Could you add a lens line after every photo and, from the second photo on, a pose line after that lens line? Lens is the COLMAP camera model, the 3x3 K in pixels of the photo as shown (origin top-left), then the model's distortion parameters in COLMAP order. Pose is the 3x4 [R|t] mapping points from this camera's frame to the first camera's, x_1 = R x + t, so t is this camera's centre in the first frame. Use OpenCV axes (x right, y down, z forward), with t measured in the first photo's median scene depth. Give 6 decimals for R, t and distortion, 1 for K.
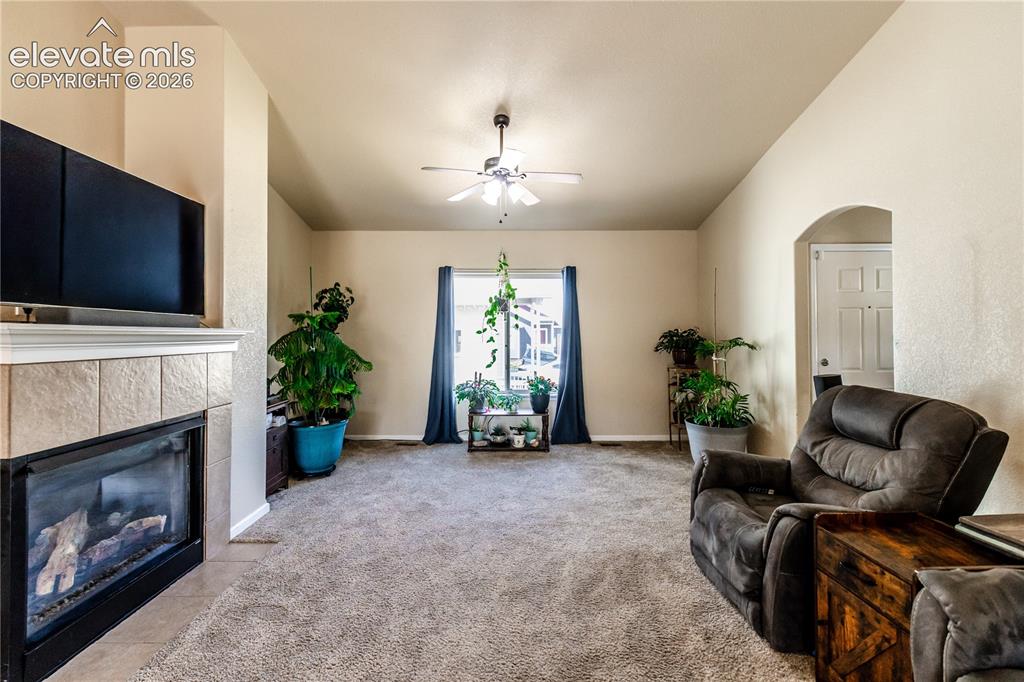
lens RADIAL K [[431.8, 0, 504.5], [0, 431.8, 328.0], [0, 0, 1]] dist [0.001581, -0.001496]
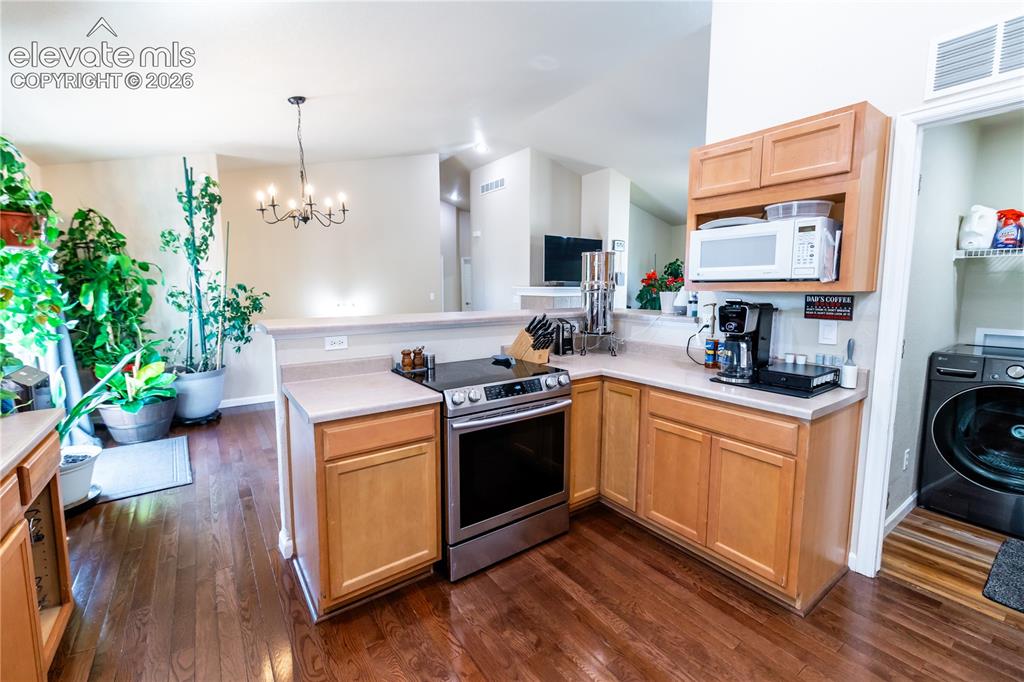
lens RADIAL K [[431.8, 0, 510.3], [0, 431.8, 337.2], [0, 0, 1]] dist [0.001581, -0.001496]
pose [[0.583511, 0.099792, -0.805951, 0.860847], [0.006368, 0.991829, 0.127417, -0.023716], [0.812080, -0.079482, 0.578107, -0.759705]]
